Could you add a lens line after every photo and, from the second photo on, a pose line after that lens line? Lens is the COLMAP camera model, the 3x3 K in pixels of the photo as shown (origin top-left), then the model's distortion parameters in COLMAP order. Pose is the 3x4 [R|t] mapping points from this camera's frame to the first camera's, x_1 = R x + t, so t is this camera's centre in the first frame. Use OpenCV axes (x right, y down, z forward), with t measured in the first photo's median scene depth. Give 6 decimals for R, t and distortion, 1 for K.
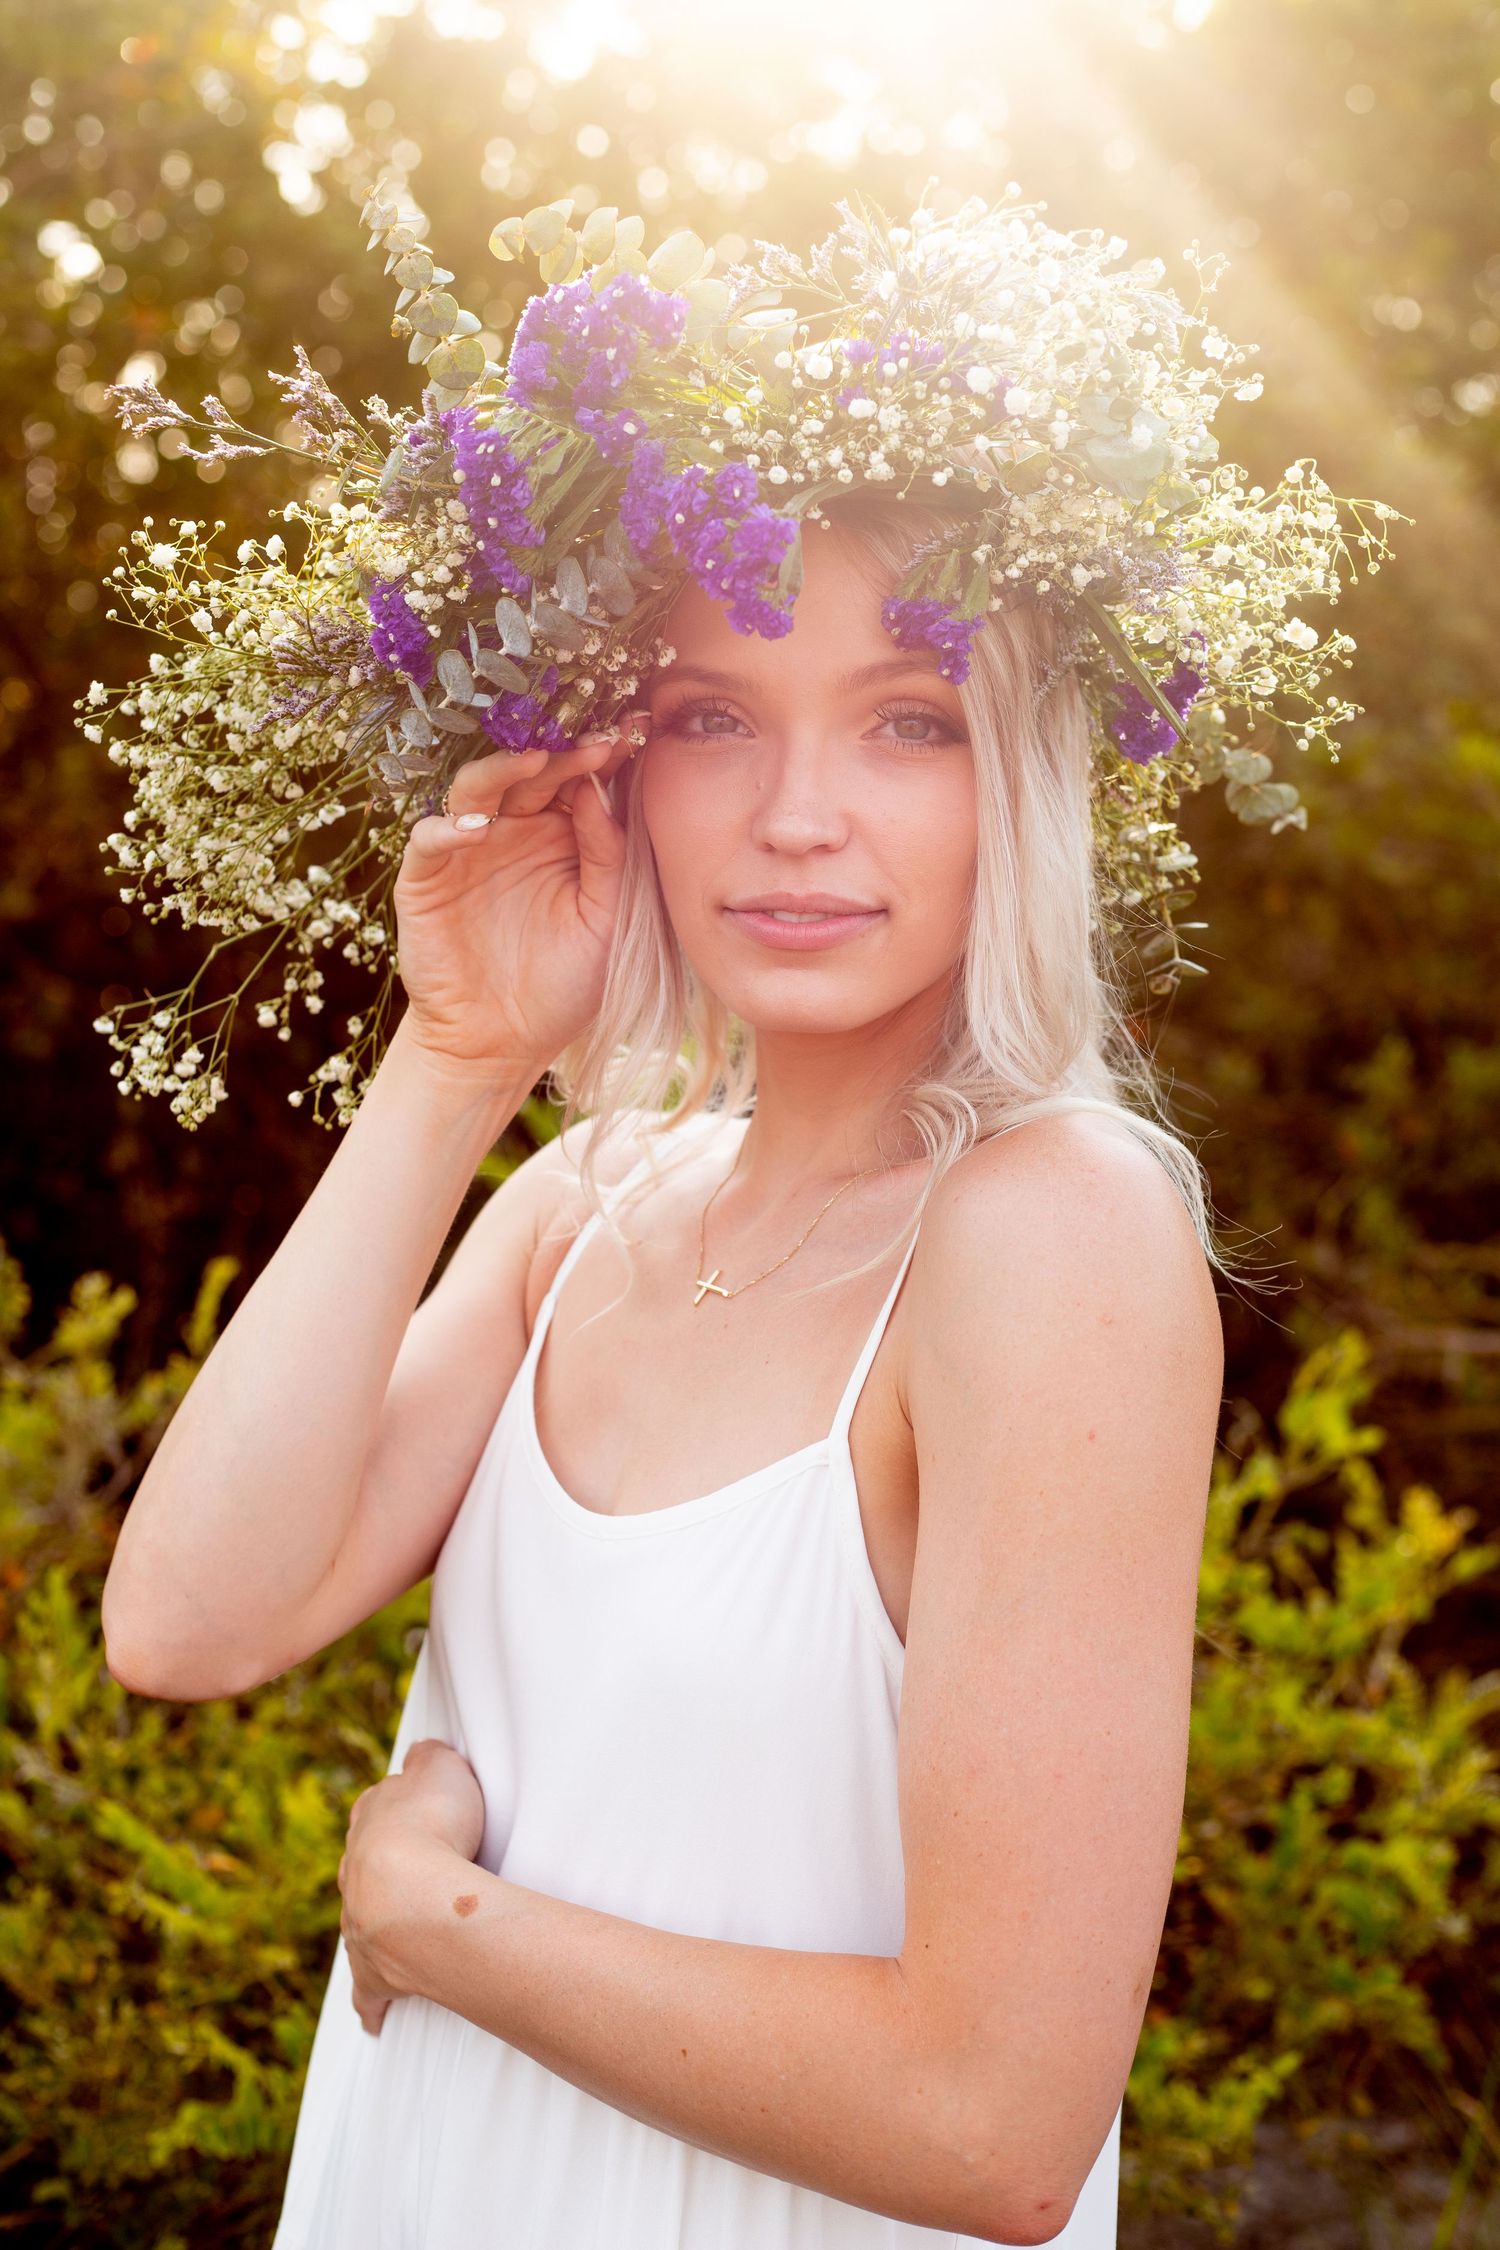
lens RADIAL K [[3754.8, 0, 750.0], [0, 3754.8, 1125.0], [0, 0, 1]] dist [-0.022825, -0.040612]
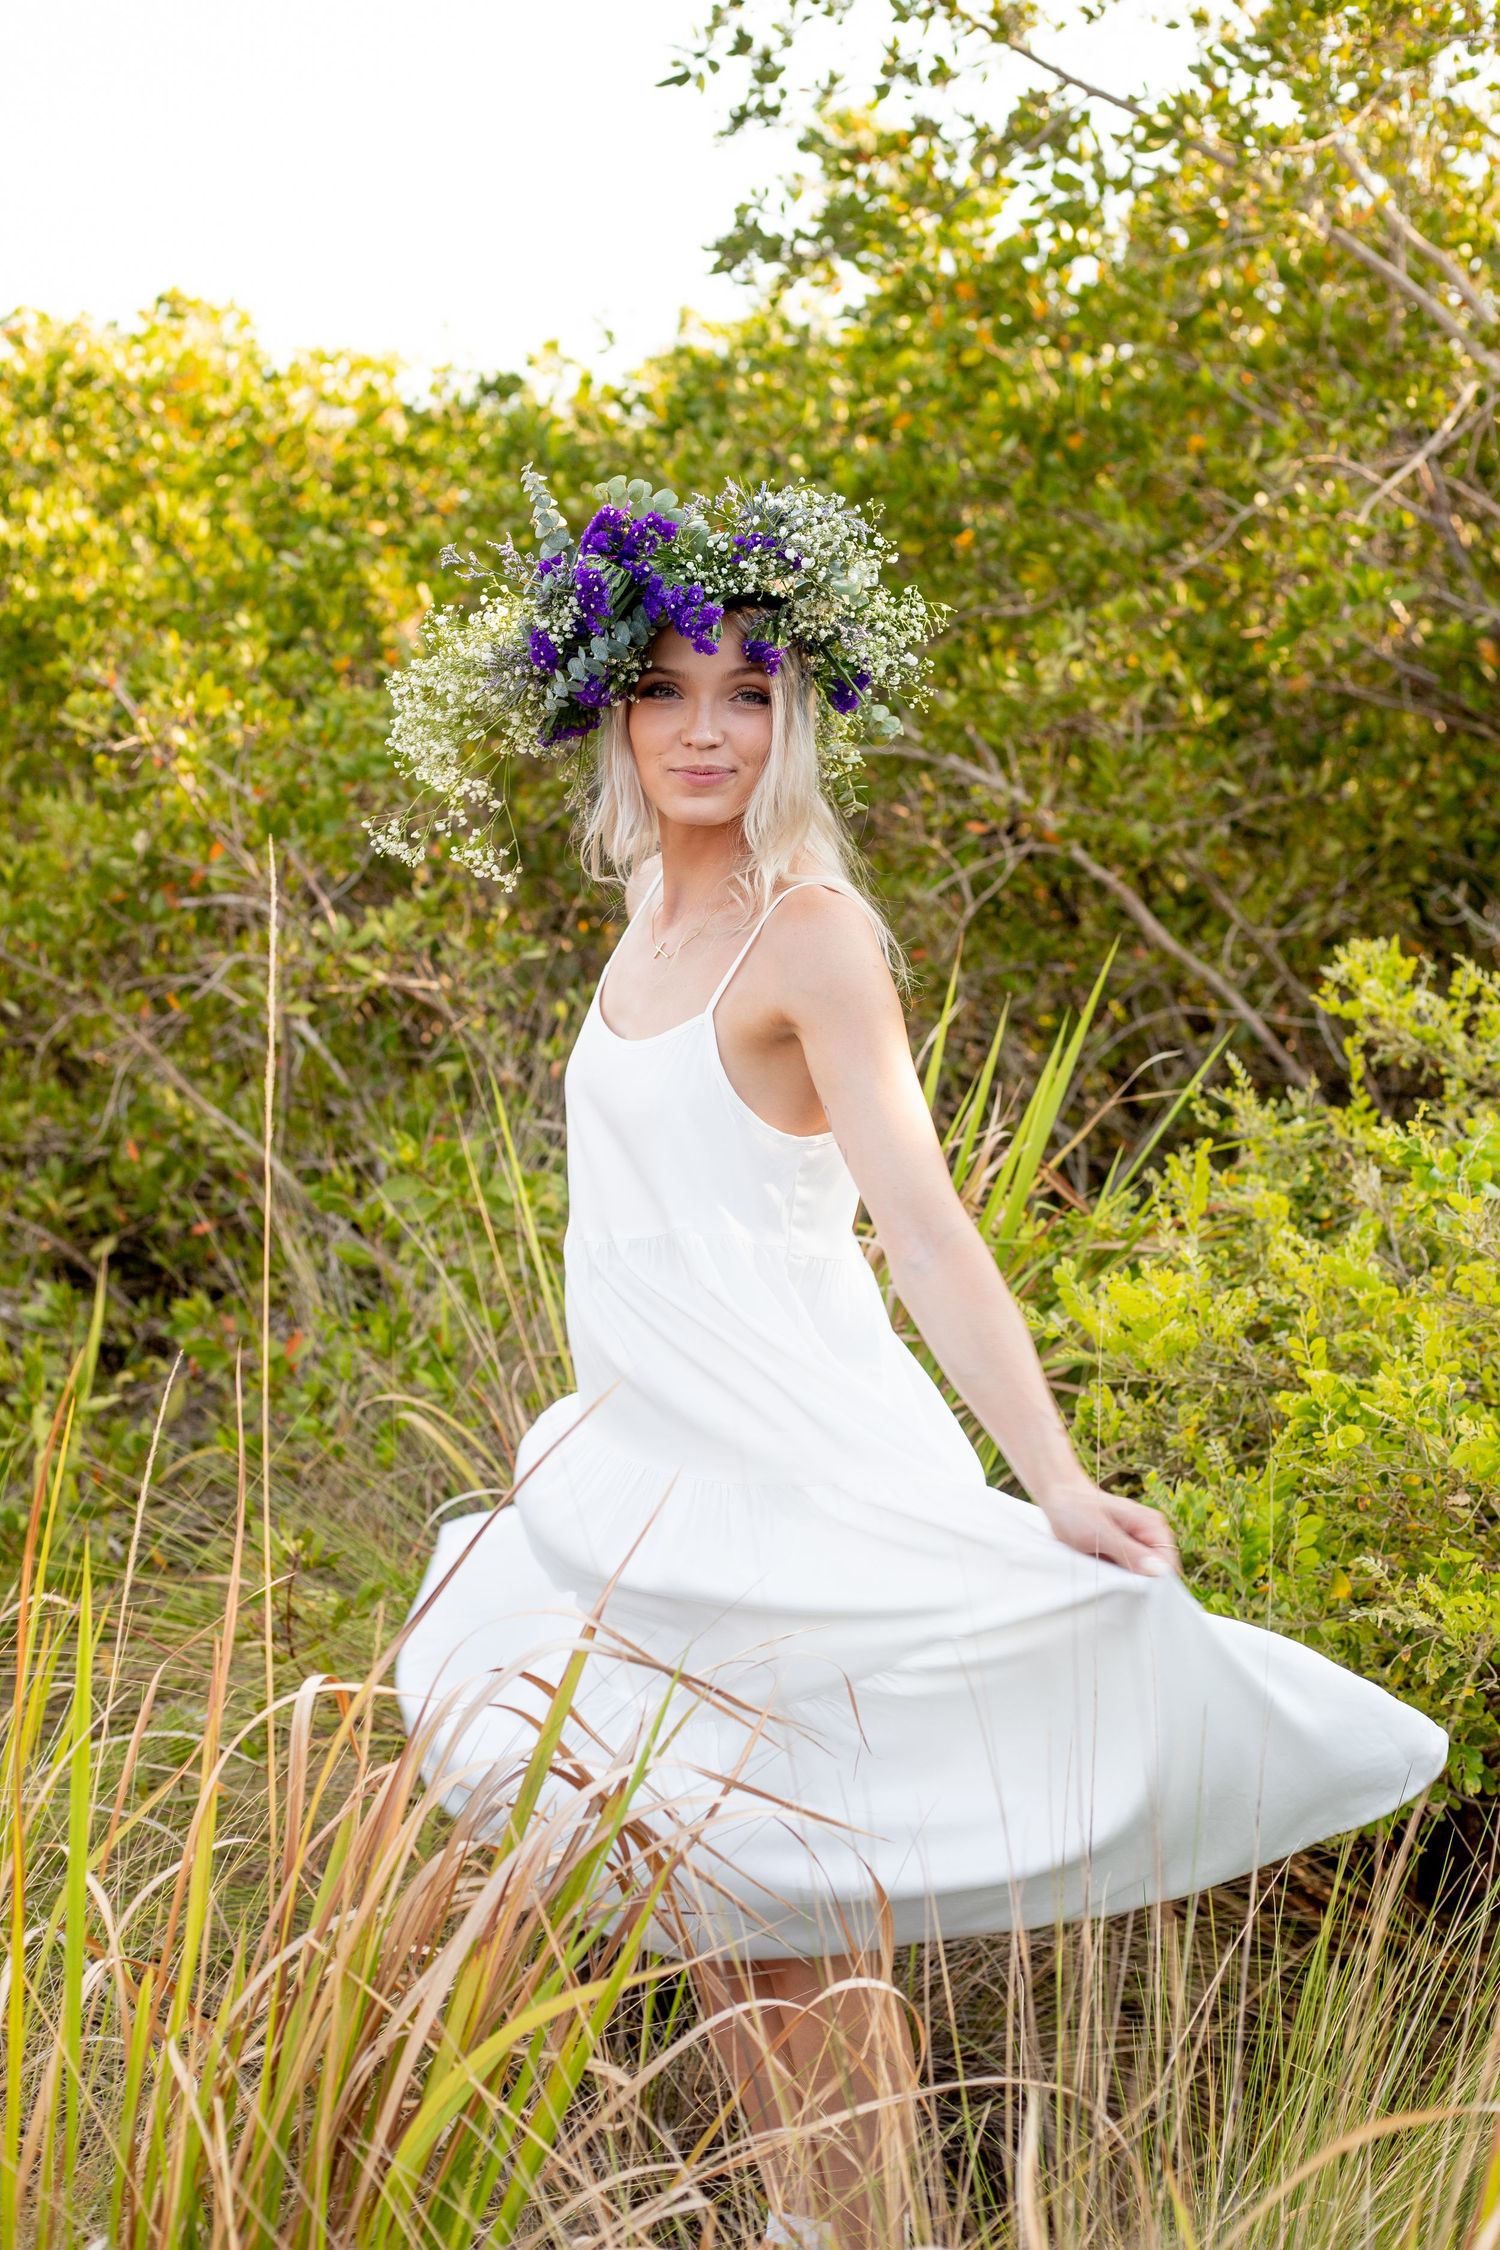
lens RADIAL K [[3754.8, 0, 750.0], [0, 3754.8, 1125.0], [0, 0, 1]] dist [-0.022825, -0.040612]
pose [[0.990806, 0.001846, 0.135277, -0.290196], [0.000693, 0.999825, -0.018720, 0.219712], [-0.135288, 0.018642, 0.990631, -1.408203]]
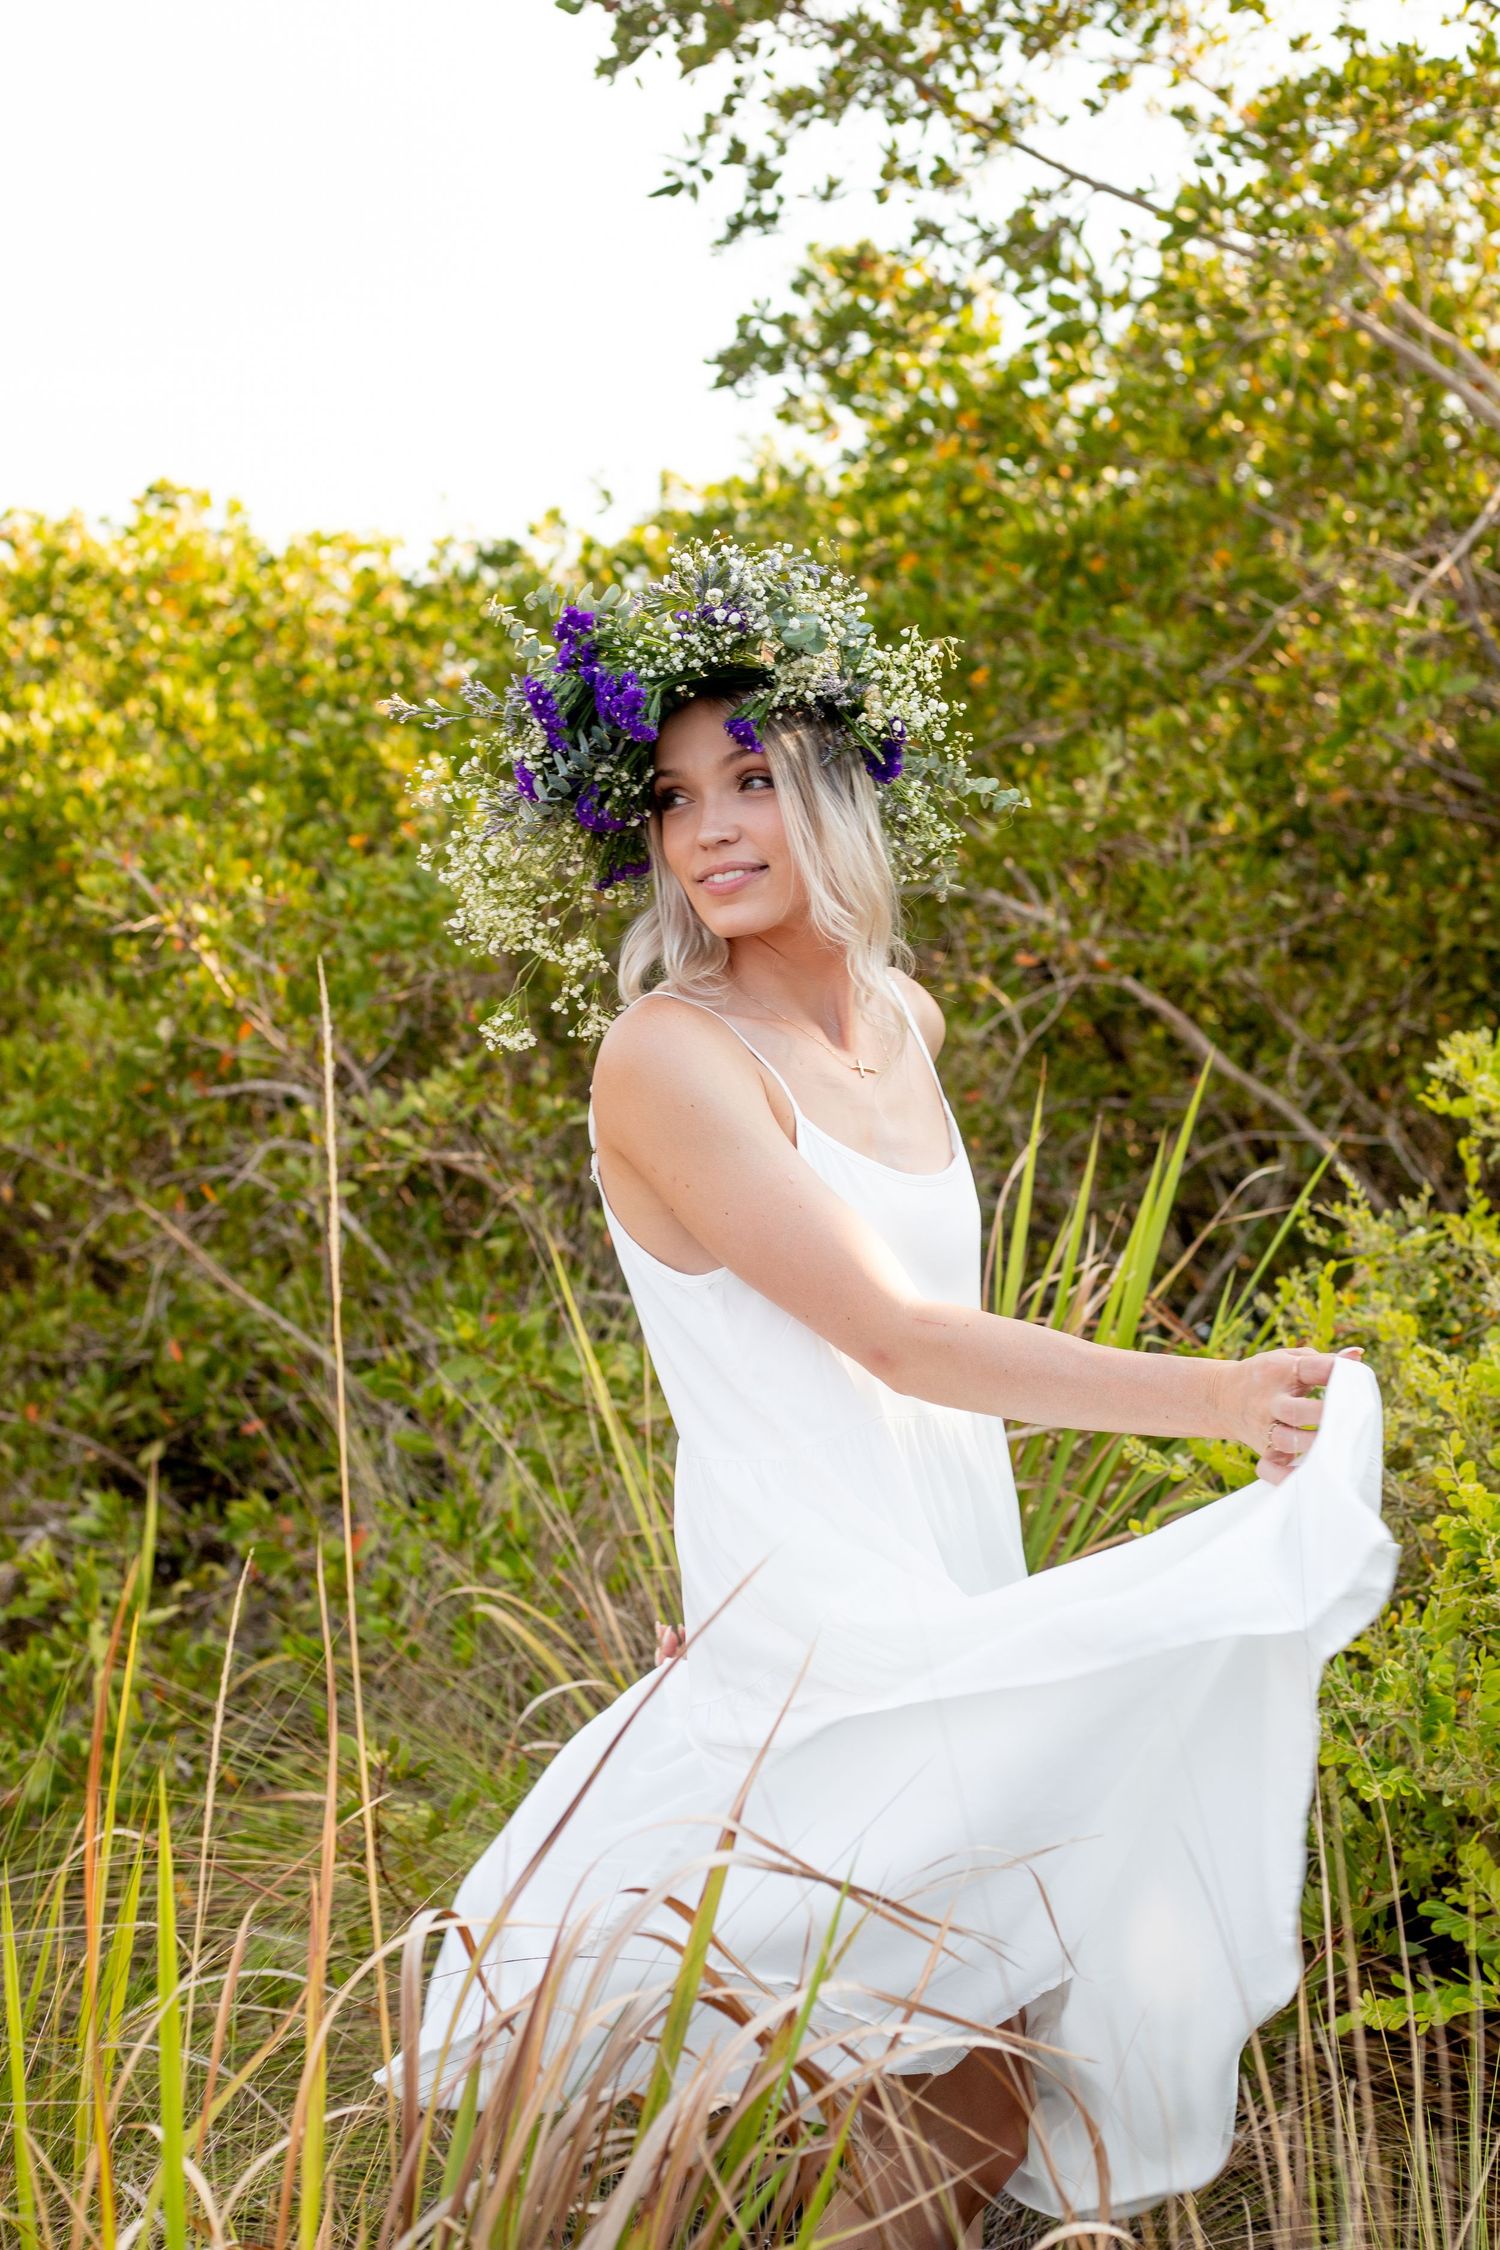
lens RADIAL K [[3754.8, 0, 750.0], [0, 3754.8, 1125.0], [0, 0, 1]] dist [-0.022825, -0.040612]
pose [[0.990011, -0.057477, 0.128742, -0.297450], [0.066119, 0.995764, -0.063890, 0.224490], [-0.124525, 0.071764, 0.989618, -1.298382]]
